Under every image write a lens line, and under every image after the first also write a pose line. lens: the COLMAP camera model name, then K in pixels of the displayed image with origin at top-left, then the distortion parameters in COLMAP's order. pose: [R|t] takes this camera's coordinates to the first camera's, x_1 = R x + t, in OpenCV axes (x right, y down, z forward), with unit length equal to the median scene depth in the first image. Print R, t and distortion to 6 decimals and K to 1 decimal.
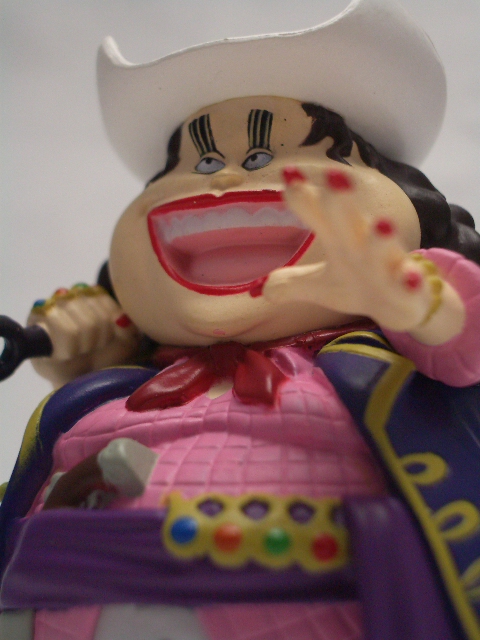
lens RADIAL K [[1144.4, 0, 240.0], [0, 1144.4, 320.0], [0, 0, 1]] dist [-0.072002, 0.042023]
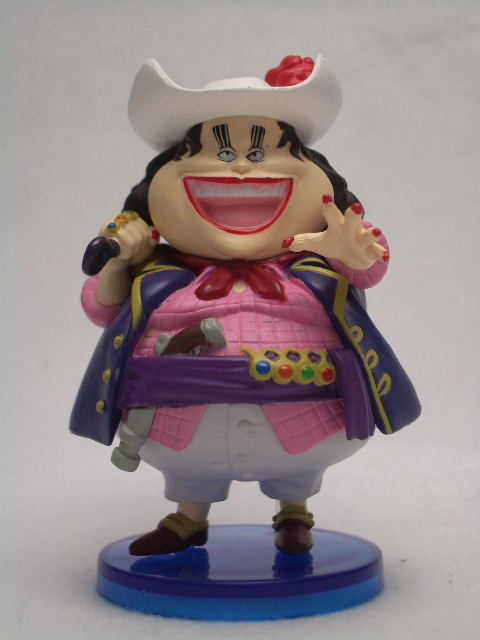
lens RADIAL K [[1156.8, 0, 240.0], [0, 1156.8, 320.0], [0, 0, 1]] dist [0.029284, -0.007773]
pose [[0.925265, -0.005019, 0.379288, -0.723709], [-0.073199, 0.978755, 0.191519, -0.243517], [-0.372191, -0.204970, 0.905241, -0.702129]]
